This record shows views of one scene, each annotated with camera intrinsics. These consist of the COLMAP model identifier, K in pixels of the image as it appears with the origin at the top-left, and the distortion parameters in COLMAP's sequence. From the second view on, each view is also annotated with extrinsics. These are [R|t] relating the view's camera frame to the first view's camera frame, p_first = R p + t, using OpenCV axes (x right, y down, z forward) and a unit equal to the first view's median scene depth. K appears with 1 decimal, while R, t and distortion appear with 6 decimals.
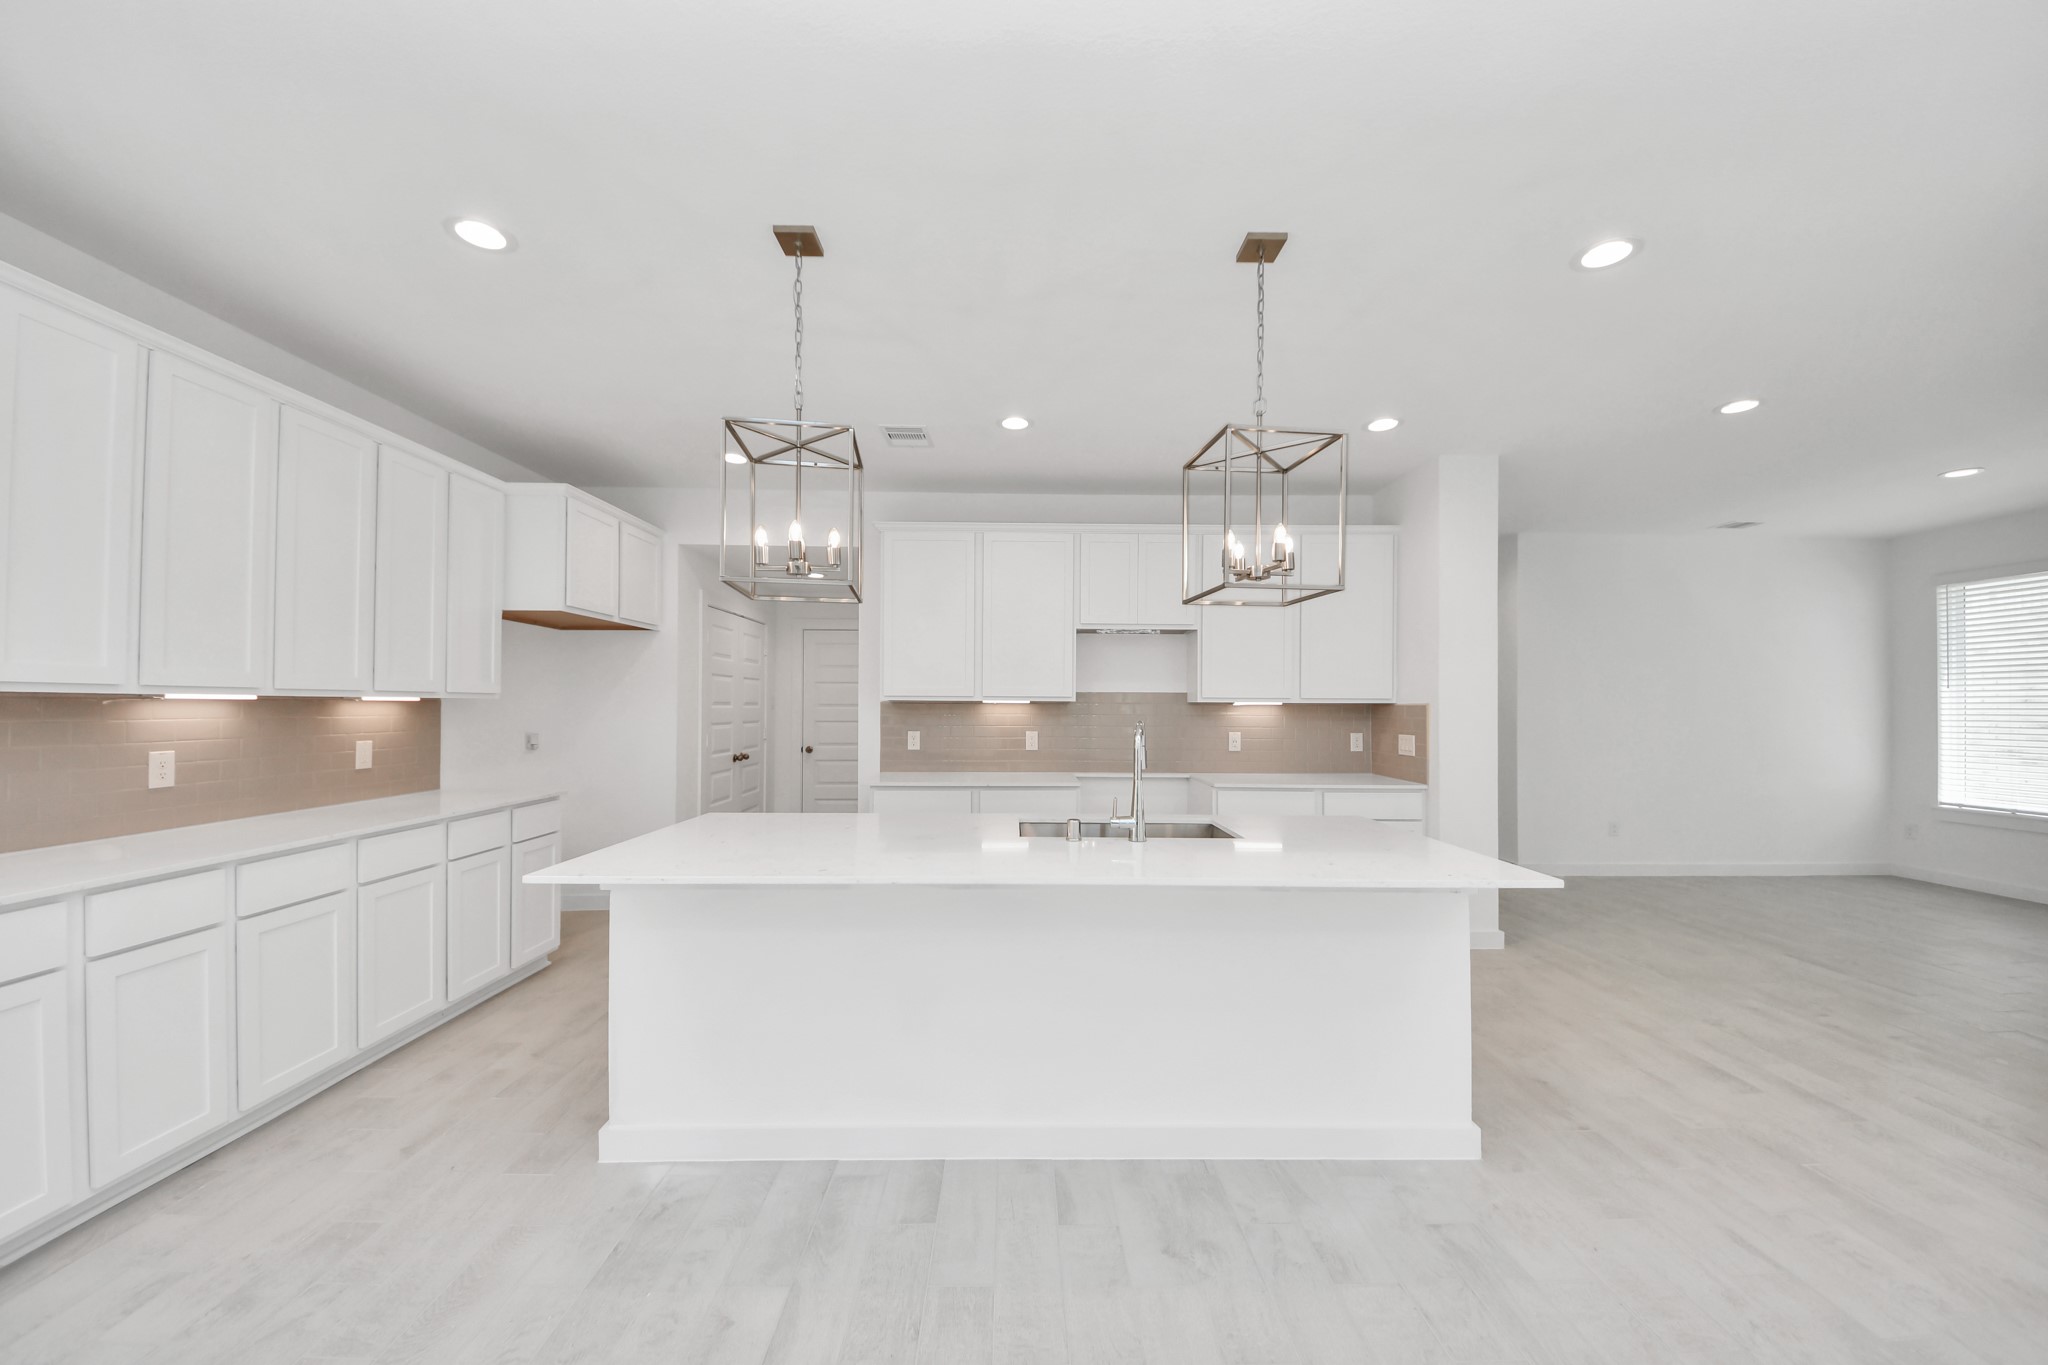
lens RADIAL K [[721.5, 0, 1027.2], [0, 721.5, 693.2], [0, 0, 1]] dist [0.012835, -0.011270]
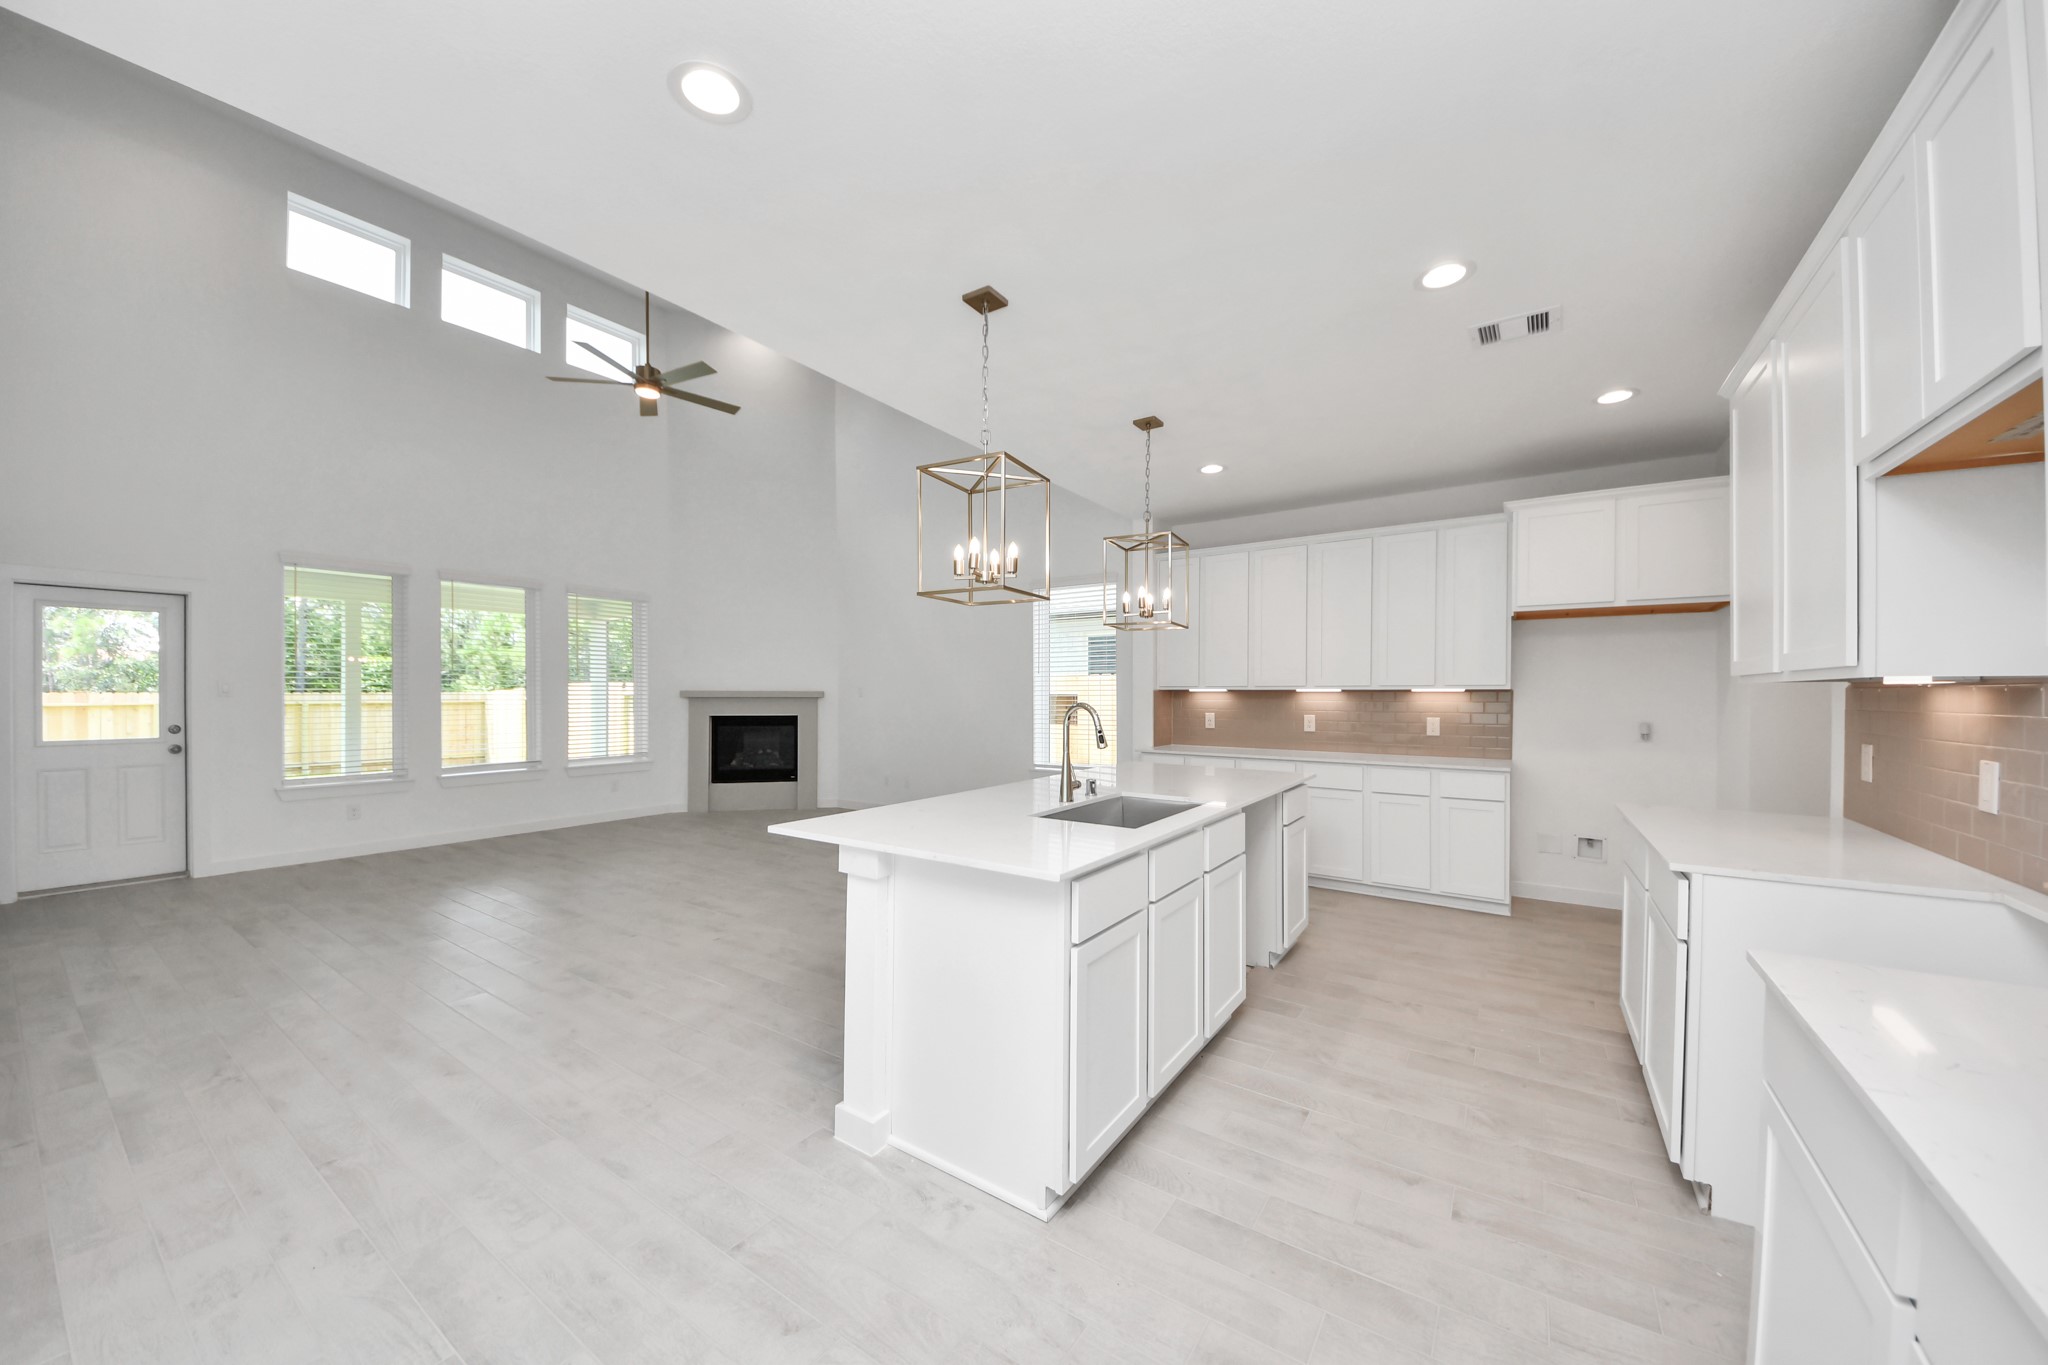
lens RADIAL K [[721.5, 0, 1027.2], [0, 721.5, 693.2], [0, 0, 1]] dist [0.012835, -0.011270]
pose [[-0.567614, -0.006772, -0.823267, 0.656688], [0.009544, 0.999845, -0.014805, 0.021976], [0.823240, -0.016261, -0.567461, 0.904847]]
